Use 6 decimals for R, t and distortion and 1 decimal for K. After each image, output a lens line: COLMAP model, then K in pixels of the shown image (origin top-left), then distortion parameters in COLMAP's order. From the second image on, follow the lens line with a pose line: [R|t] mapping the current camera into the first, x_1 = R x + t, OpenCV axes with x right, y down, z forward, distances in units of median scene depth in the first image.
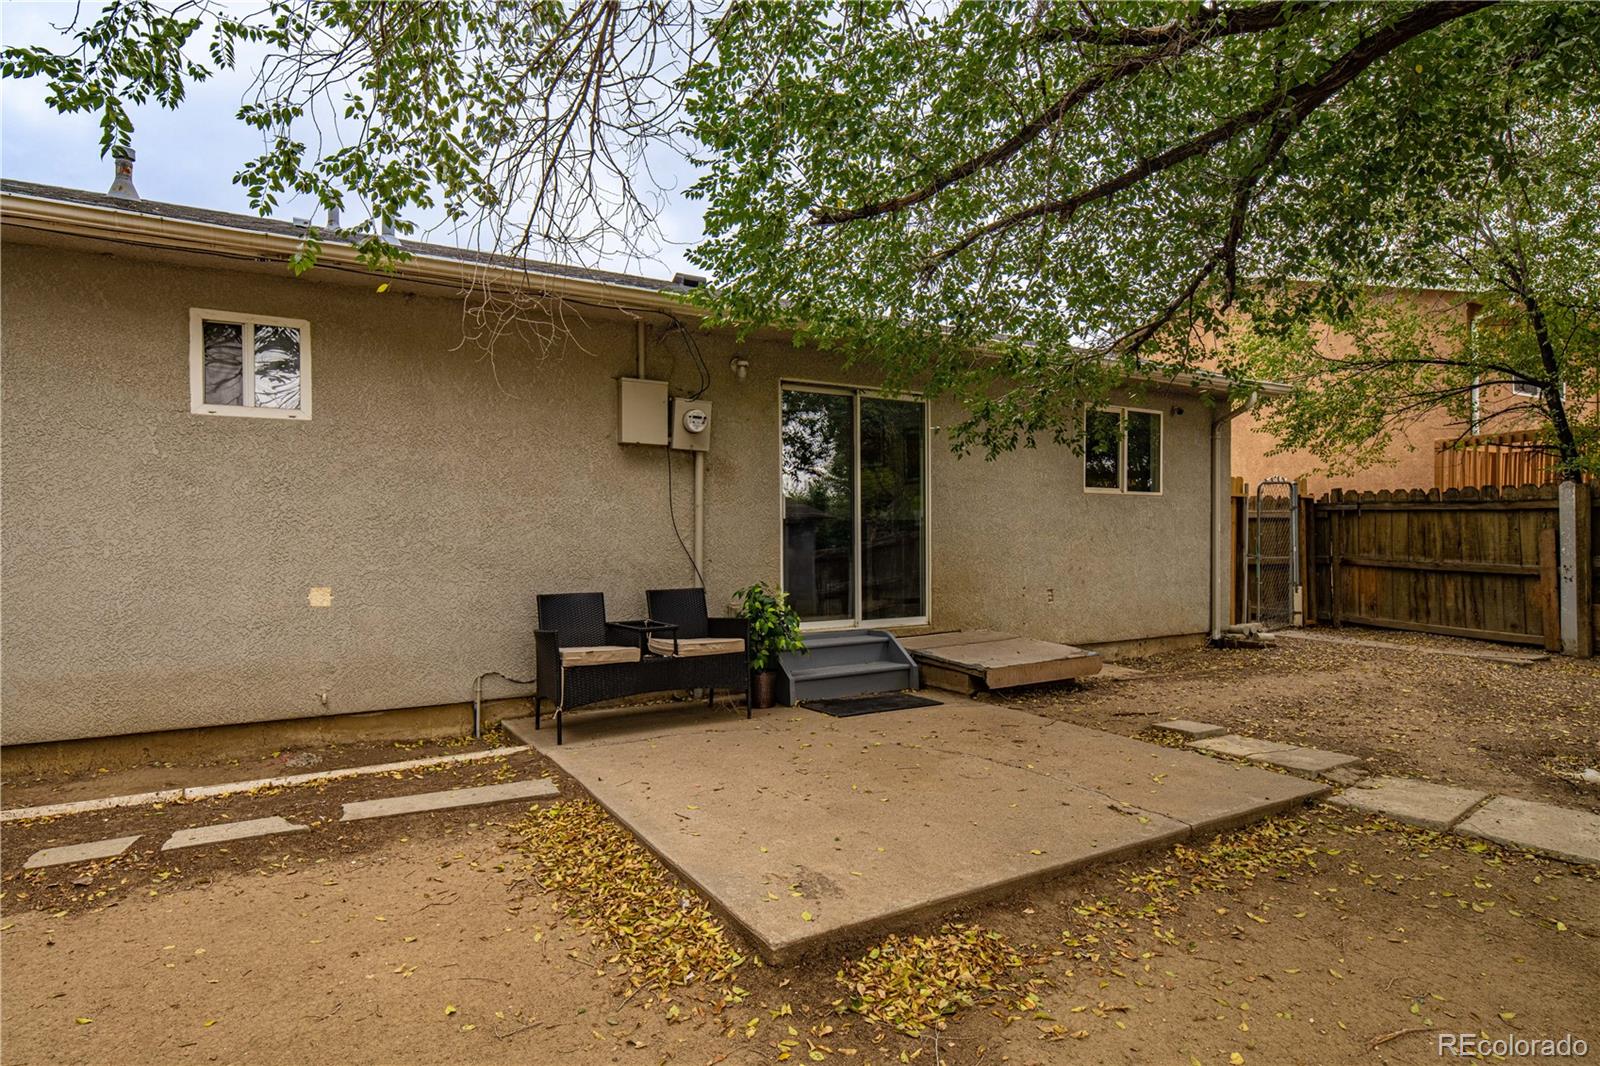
lens RADIAL K [[888.2, 0, 800.0], [0, 888.2, 533.0], [0, 0, 1]] dist [-0.002633, -0.000825]
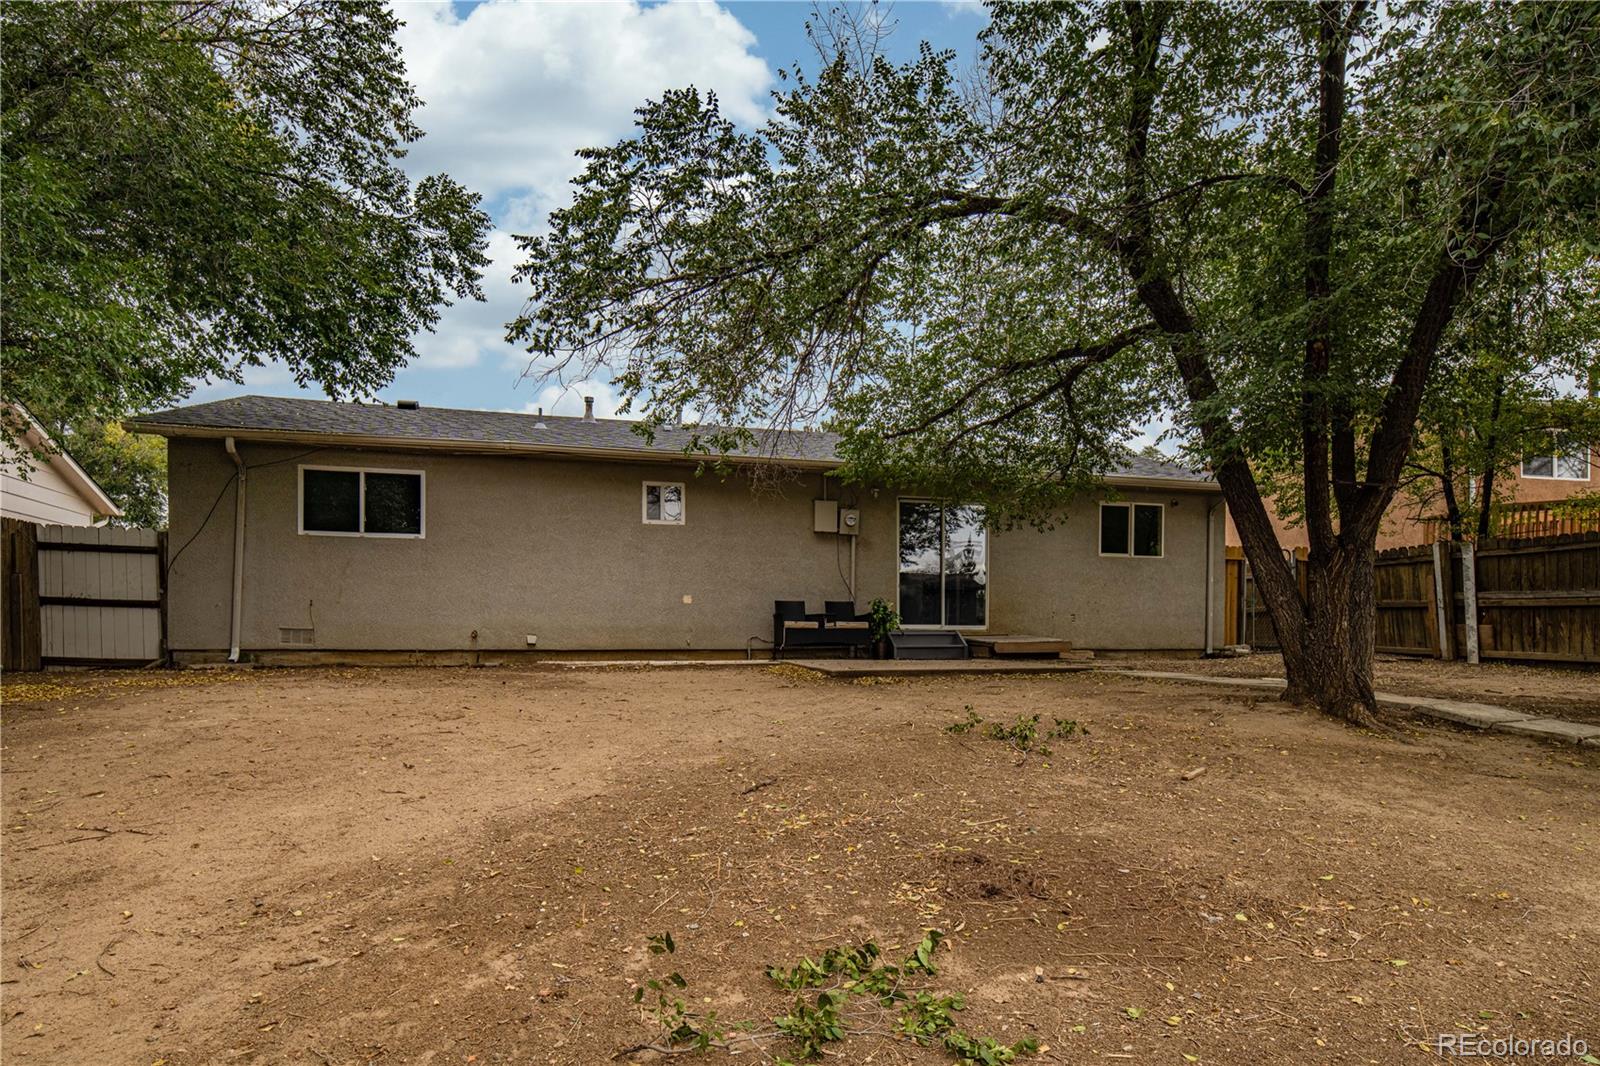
lens RADIAL K [[867.9, 0, 789.8], [0, 867.9, 628.0], [0, 0, 1]] dist [-0.000327, -0.000938]
pose [[0.958425, 0.006171, -0.285277, 0.334085], [-0.005505, 0.999980, 0.003139, 0.121775], [0.285290, -0.001438, 0.958440, -0.995333]]
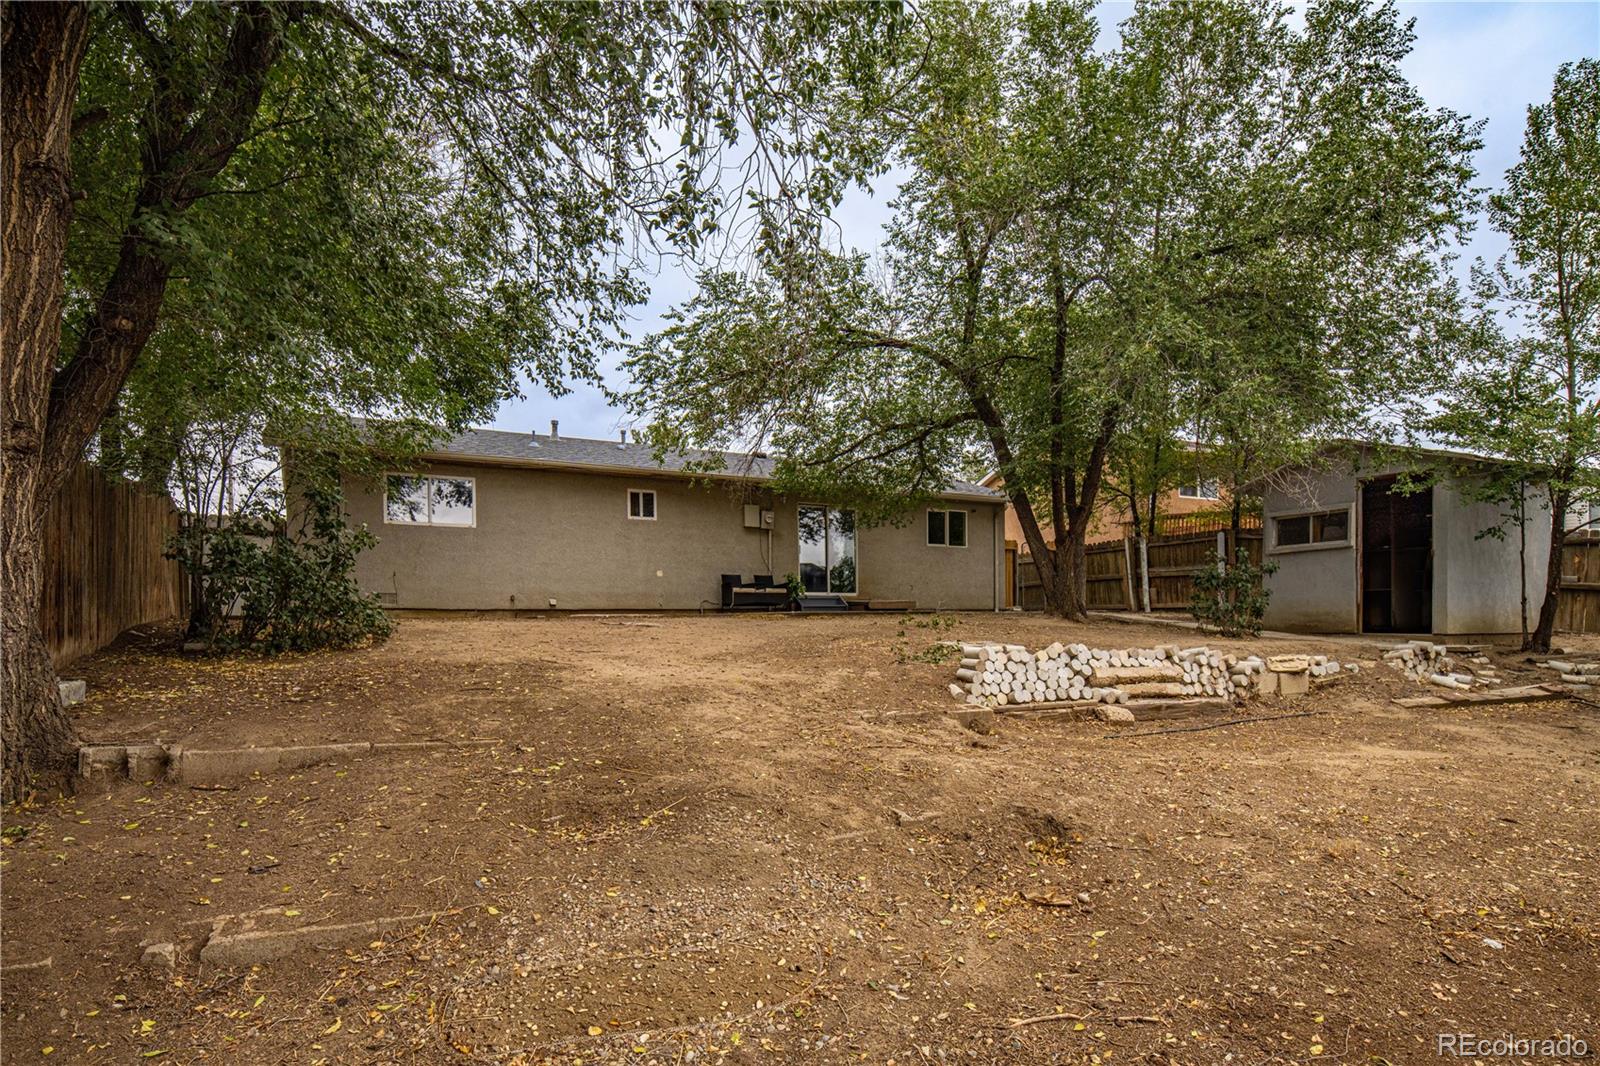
lens RADIAL K [[893.6, 0, 800.5], [0, 893.6, 615.3], [0, 0, 1]] dist [0.002582, -0.000046]
pose [[0.999466, -0.011714, -0.030513, 0.075293], [0.011319, 0.999850, -0.013107, 0.242106], [0.030662, 0.012755, 0.999448, -2.020888]]
